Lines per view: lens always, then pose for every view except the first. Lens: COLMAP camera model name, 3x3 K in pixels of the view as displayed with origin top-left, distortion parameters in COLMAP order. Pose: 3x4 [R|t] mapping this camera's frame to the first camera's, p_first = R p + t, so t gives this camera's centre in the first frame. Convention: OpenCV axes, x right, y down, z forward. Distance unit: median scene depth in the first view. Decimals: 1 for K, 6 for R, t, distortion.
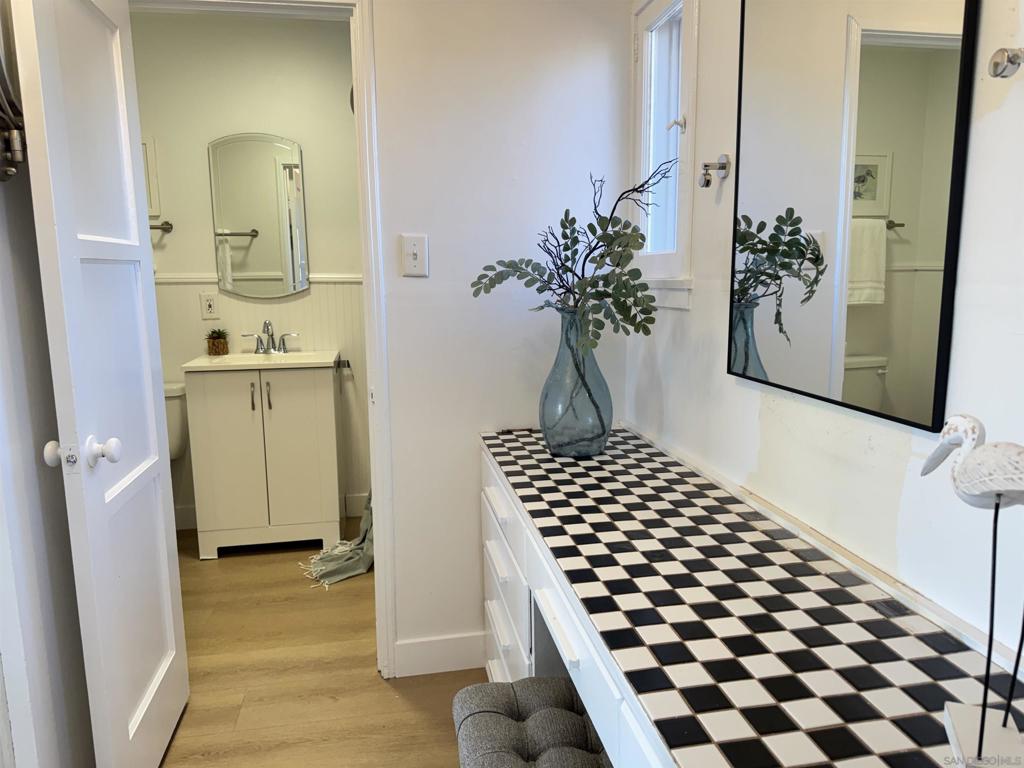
lens RADIAL K [[717.0, 0, 514.1], [0, 717.0, 390.7], [0, 0, 1]] dist [0.105385, -0.140325]
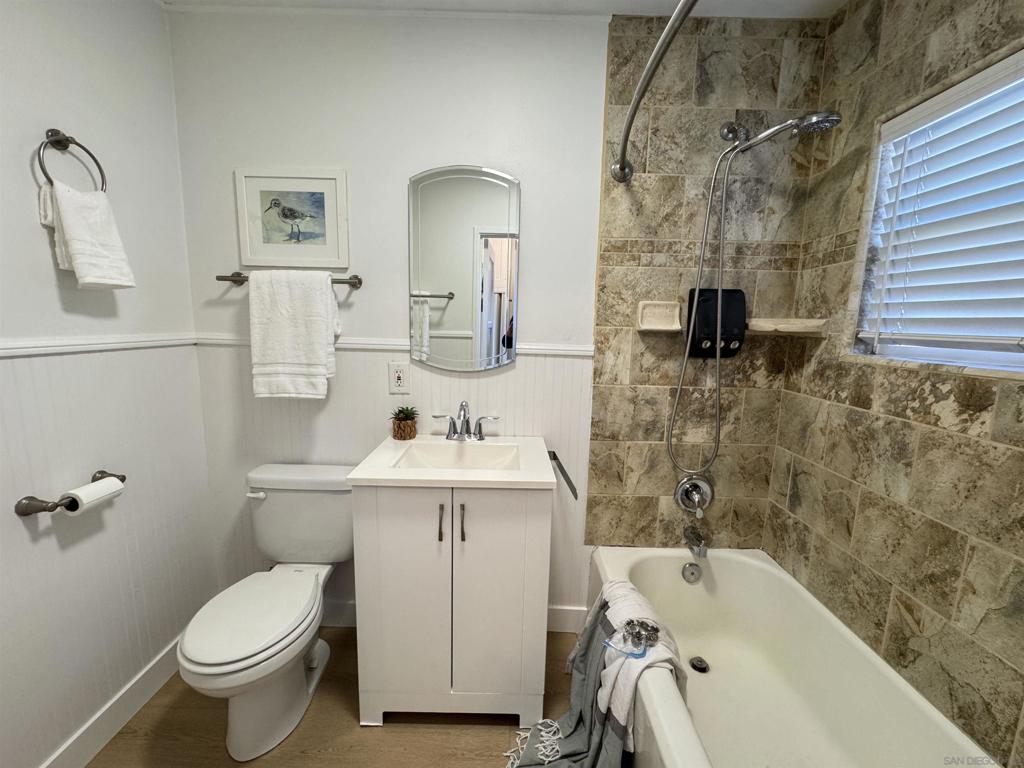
lens RADIAL K [[408.1, 0, 512.0], [0, 408.1, 384.0], [0, 0, 1]] dist [-0.007673, 0.000010]
pose [[0.984133, 0.062952, -0.165890, -0.222554], [-0.065758, 0.997770, -0.011470, -0.117380], [0.164798, 0.022197, 0.986078, 0.585719]]
